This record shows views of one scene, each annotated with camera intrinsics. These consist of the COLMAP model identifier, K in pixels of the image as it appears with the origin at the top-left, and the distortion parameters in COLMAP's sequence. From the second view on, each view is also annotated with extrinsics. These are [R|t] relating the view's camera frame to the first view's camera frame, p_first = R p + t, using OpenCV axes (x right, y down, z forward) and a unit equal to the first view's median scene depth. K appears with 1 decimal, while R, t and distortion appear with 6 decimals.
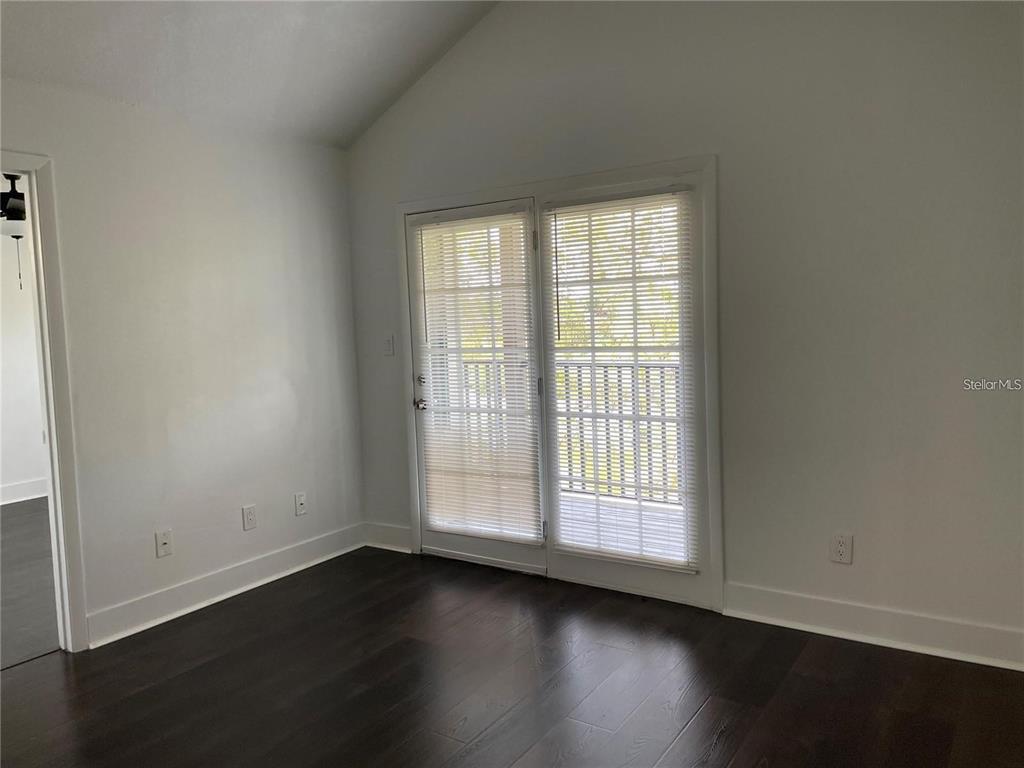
lens RADIAL K [[767.7, 0, 512.0], [0, 767.7, 384.0], [0, 0, 1]] dist [0.081431, -0.074223]
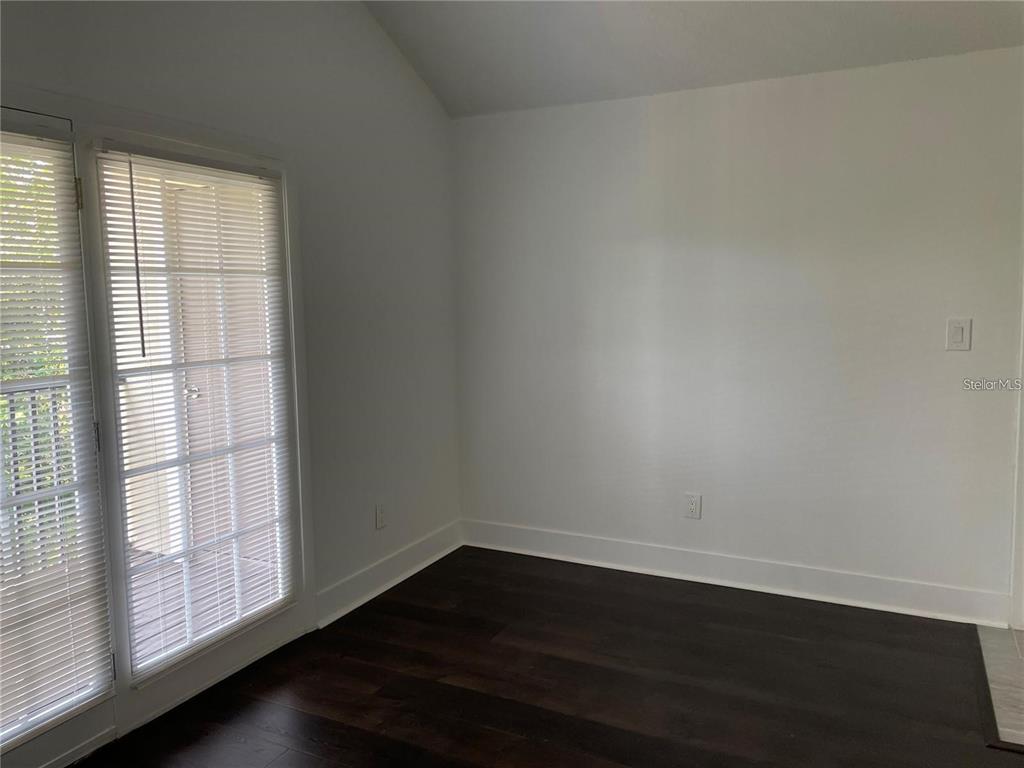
lens RADIAL K [[767.7, 0, 512.0], [0, 767.7, 384.0], [0, 0, 1]] dist [0.081431, -0.074223]
pose [[-0.122874, -0.073823, 0.989673, -0.673584], [0.108617, 0.990238, 0.087351, -0.061497], [-0.986461, 0.118228, -0.113656, 0.816566]]
